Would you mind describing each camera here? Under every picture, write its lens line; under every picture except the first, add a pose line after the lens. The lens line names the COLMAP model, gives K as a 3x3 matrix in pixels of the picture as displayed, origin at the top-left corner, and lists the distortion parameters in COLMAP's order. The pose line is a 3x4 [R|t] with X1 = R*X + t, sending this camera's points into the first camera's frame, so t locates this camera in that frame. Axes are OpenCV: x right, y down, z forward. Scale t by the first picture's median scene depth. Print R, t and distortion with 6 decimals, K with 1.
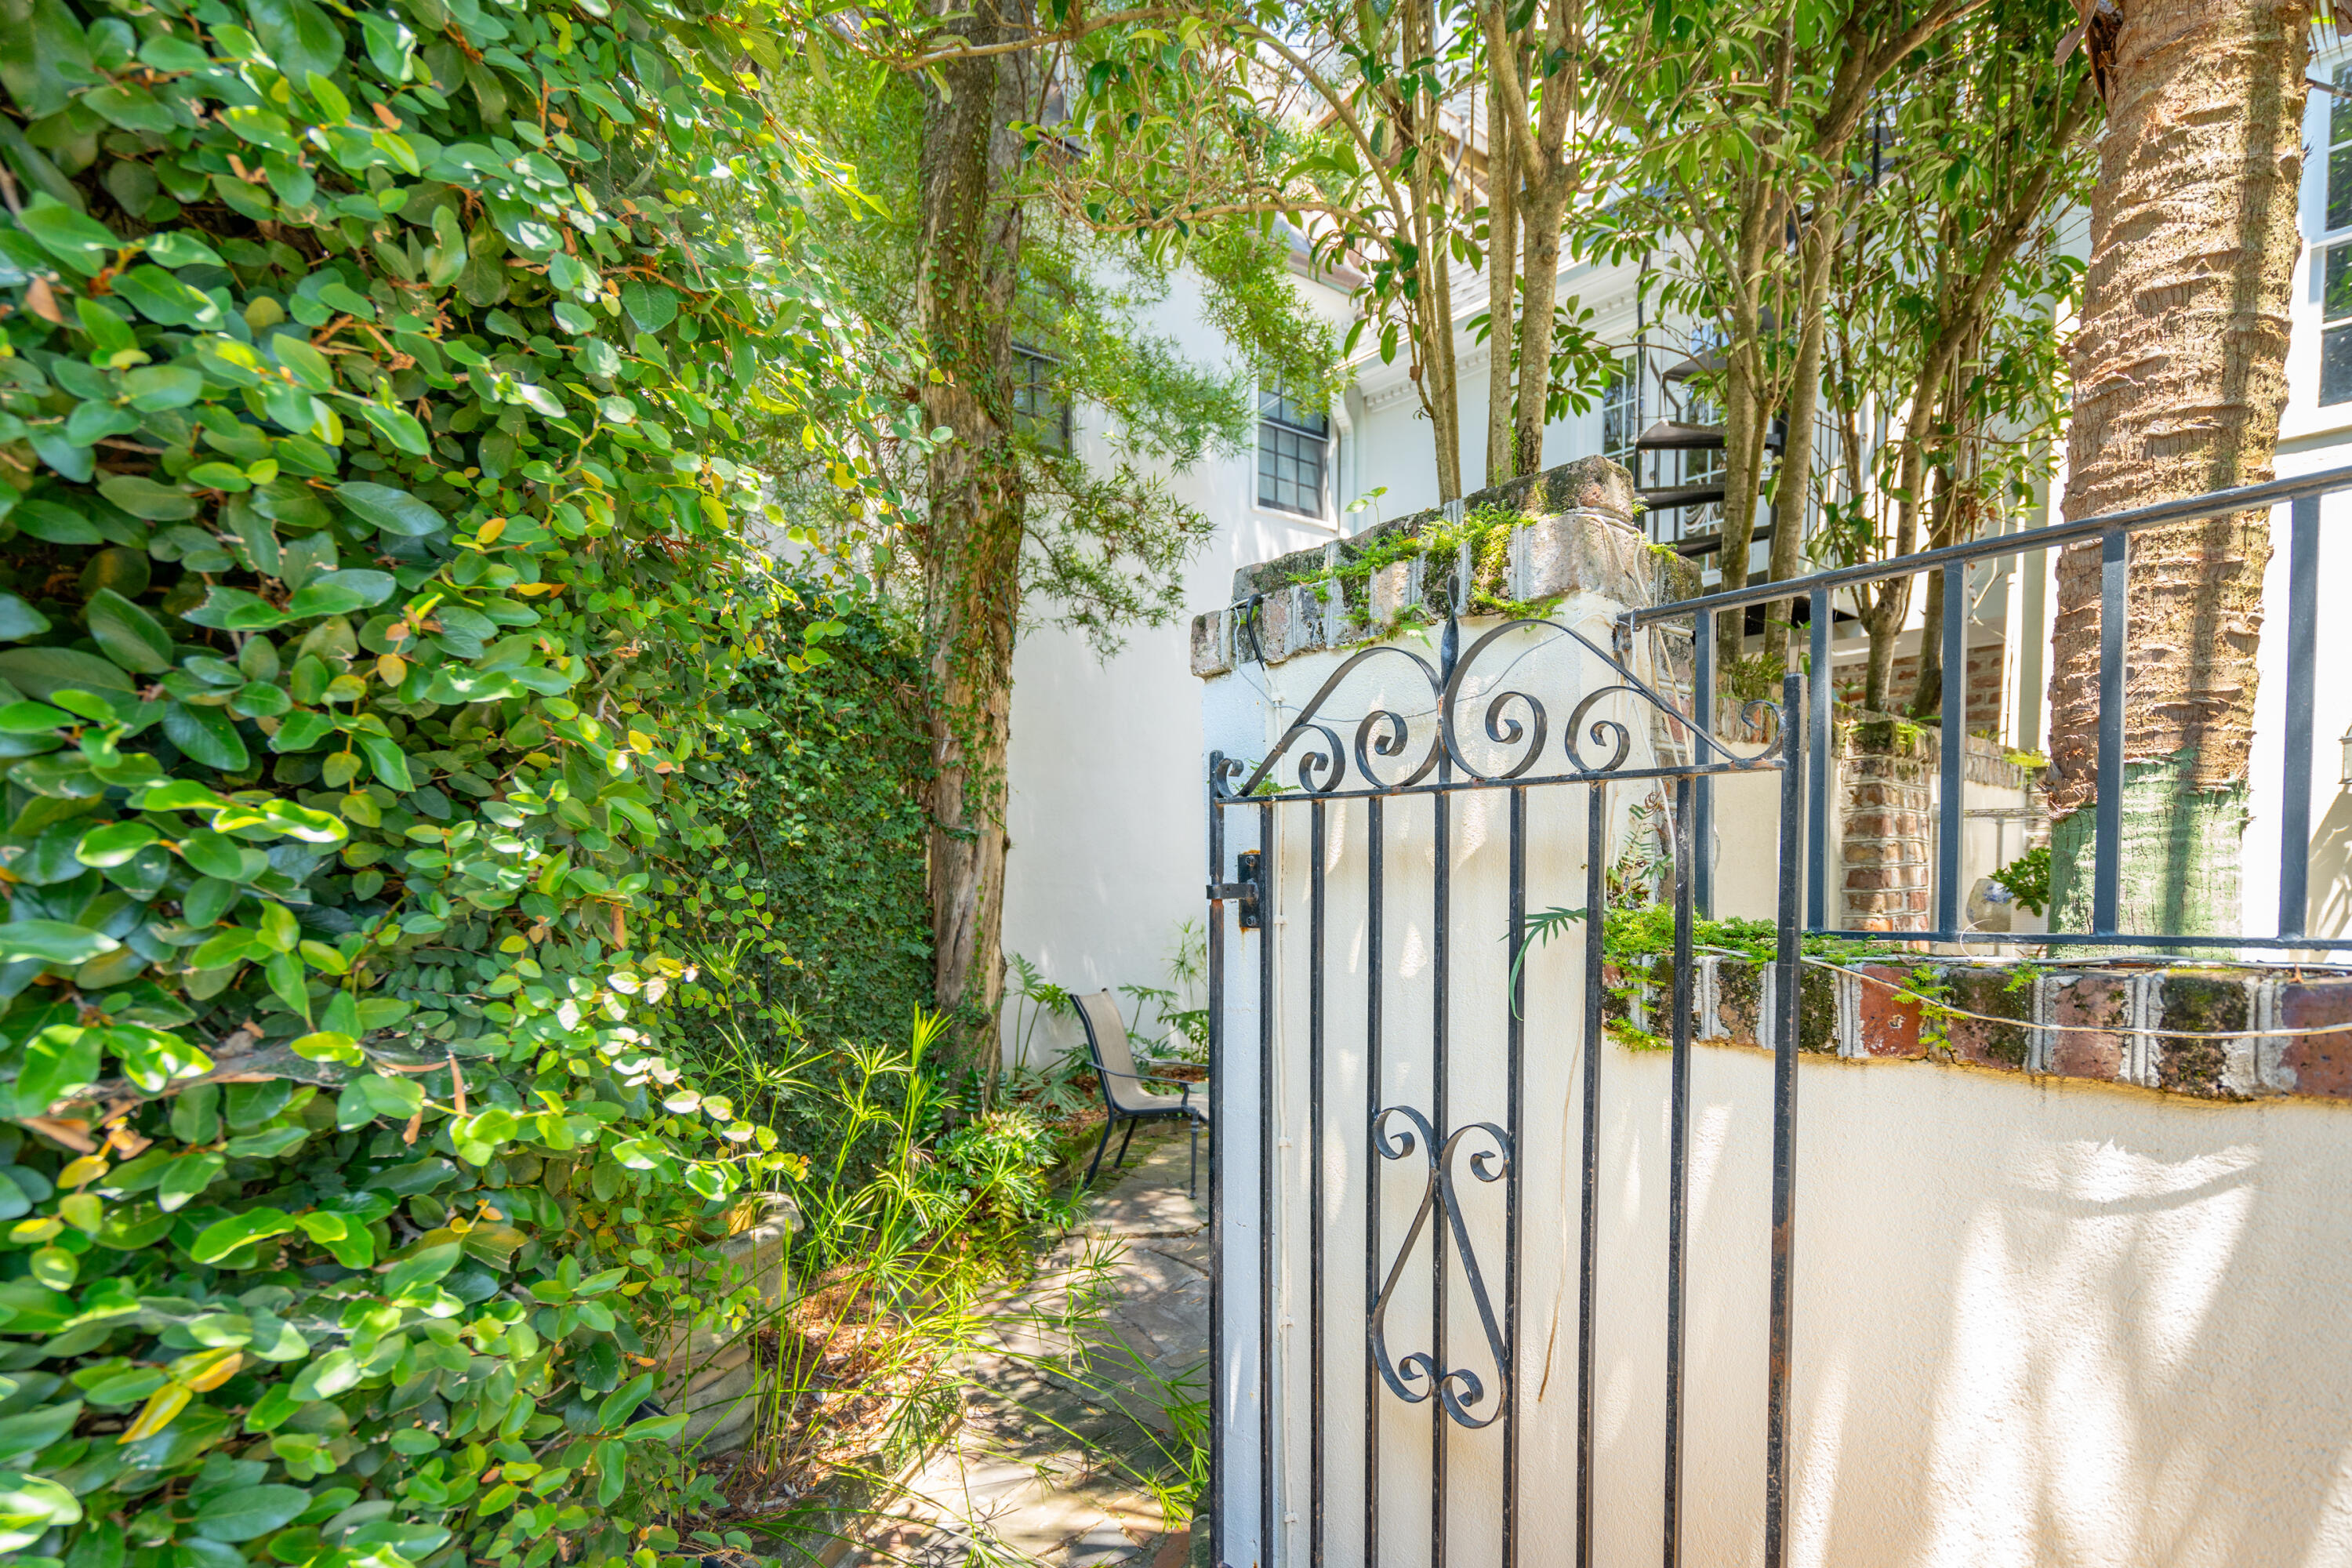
lens RADIAL K [[1206.8, 0, 1176.0], [0, 1206.8, 784.0], [0, 0, 1]] dist [-0.001485, 0.000256]
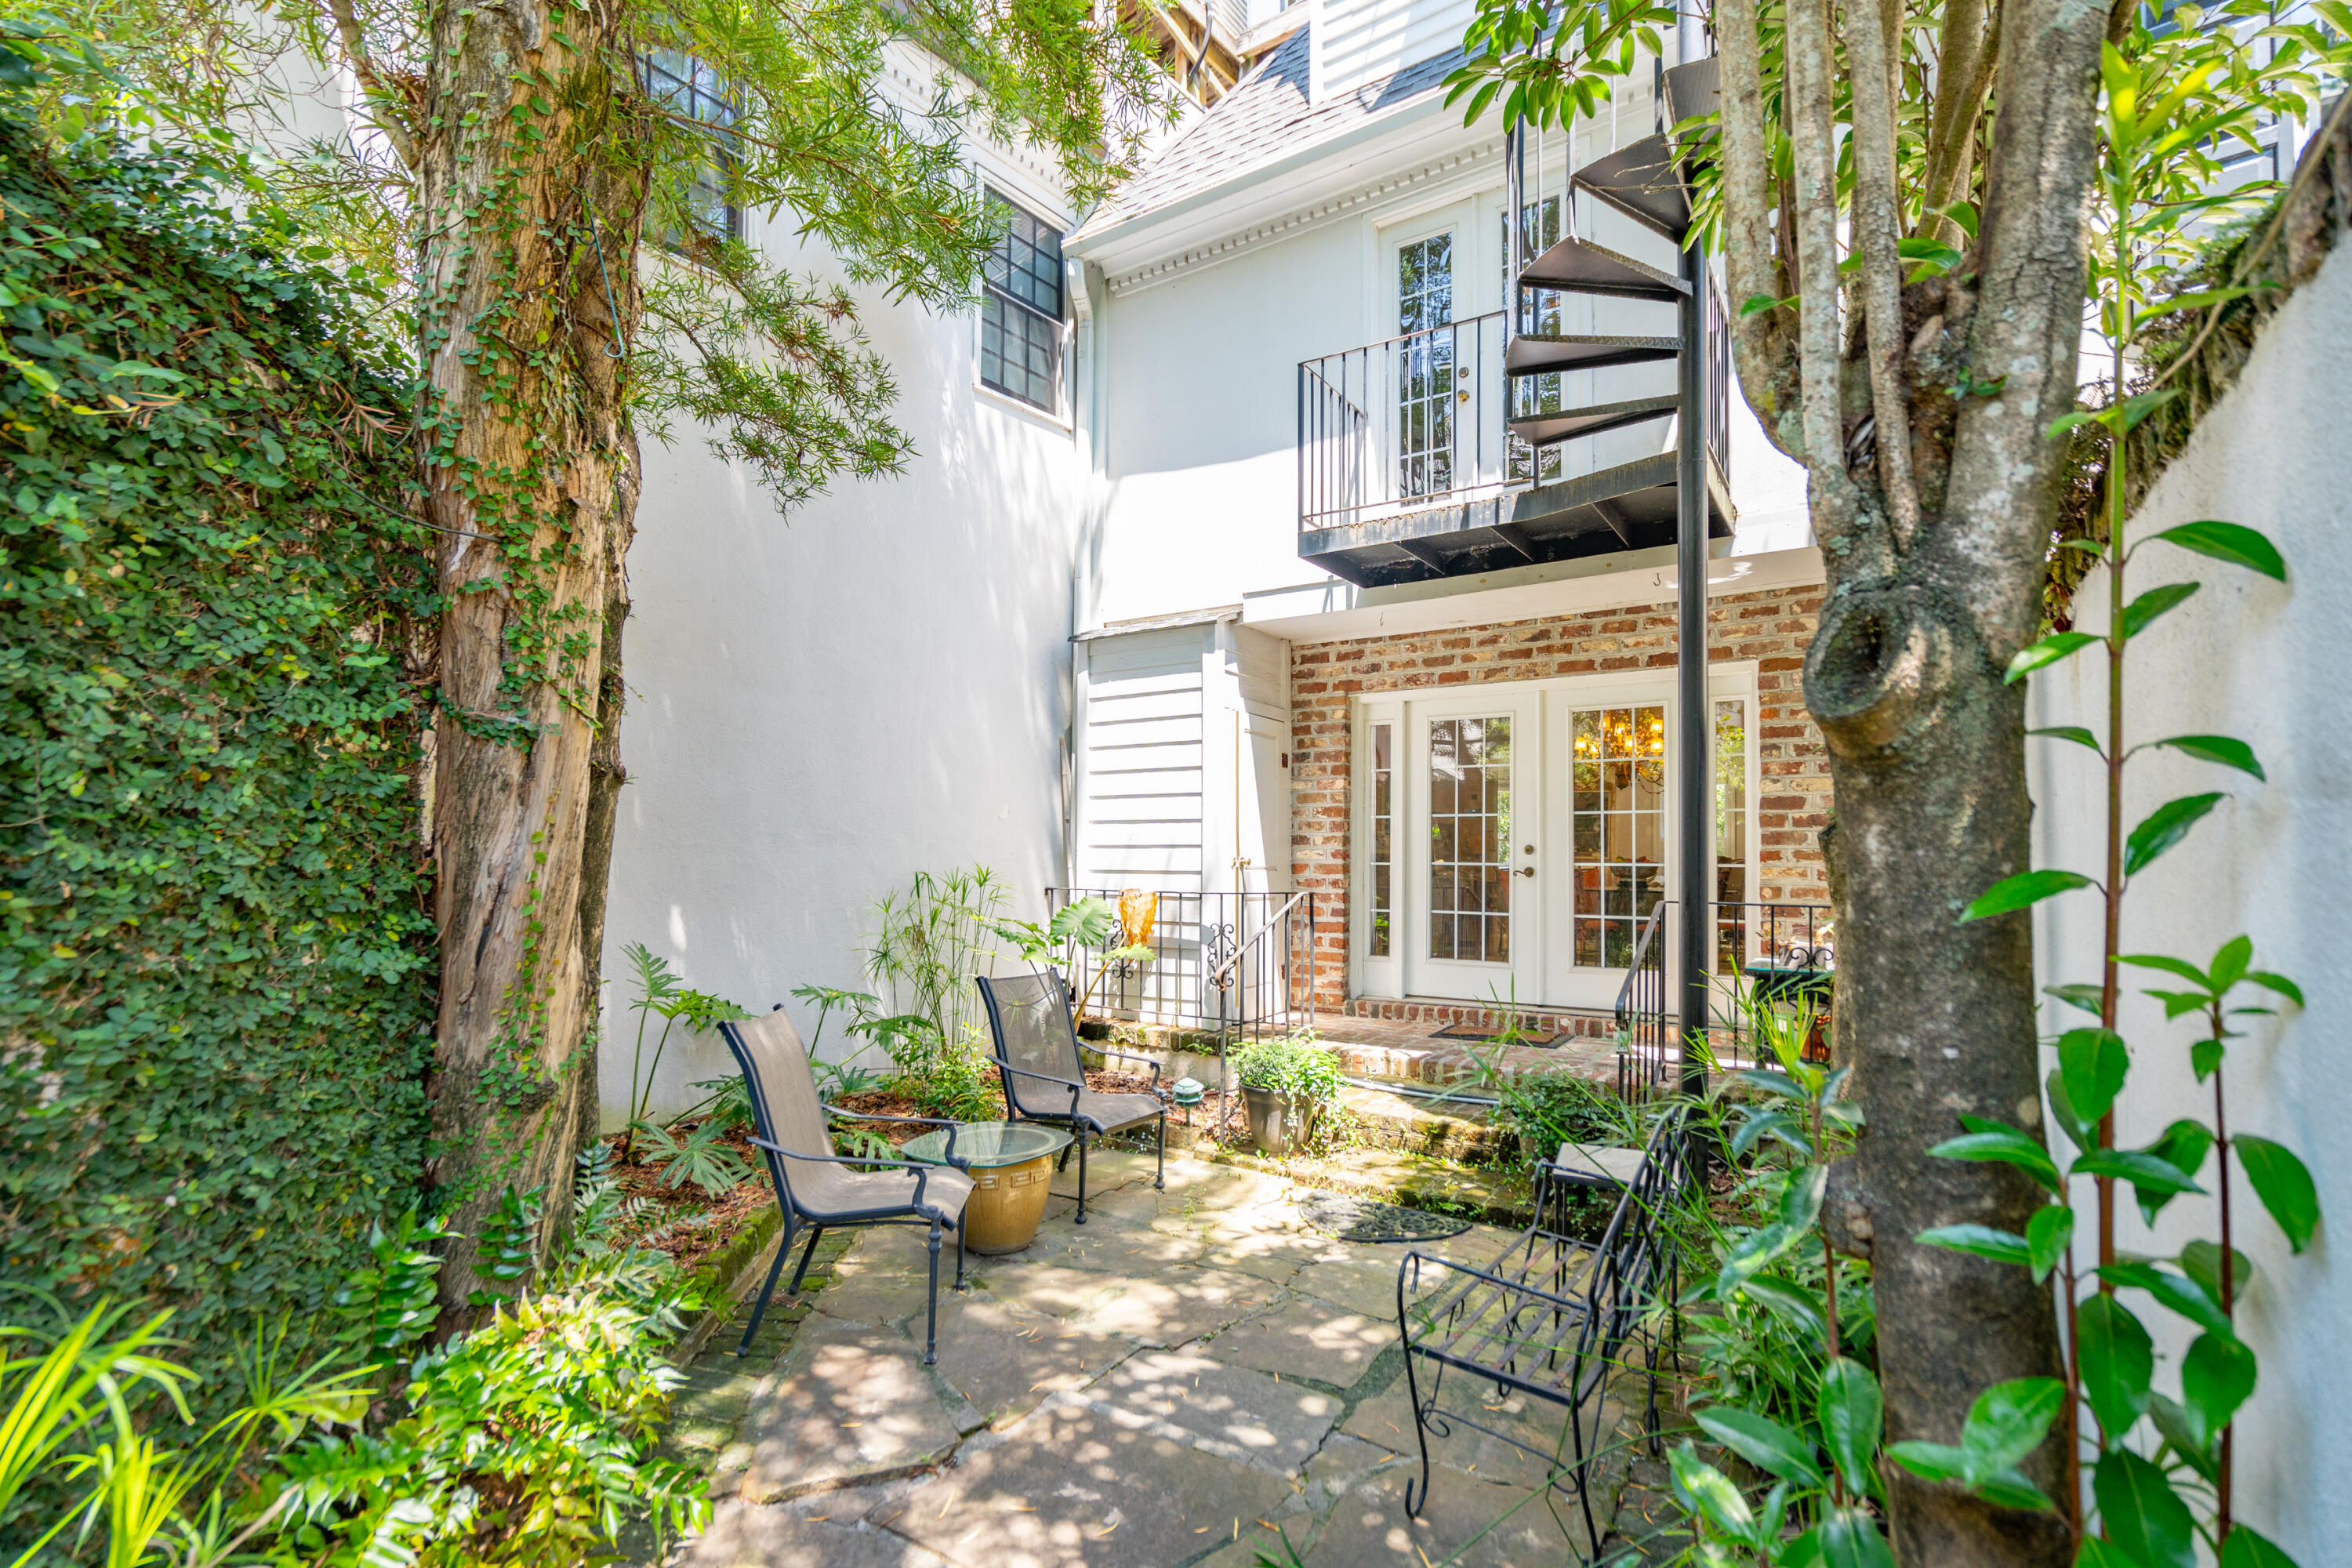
lens RADIAL K [[1206.8, 0, 1176.0], [0, 1206.8, 784.0], [0, 0, 1]] dist [-0.001485, 0.000256]
pose [[0.963343, 0.025055, 0.267102, -0.038195], [-0.031006, 0.999356, 0.018083, 0.044947], [-0.266477, -0.025701, 0.963499, 0.425474]]
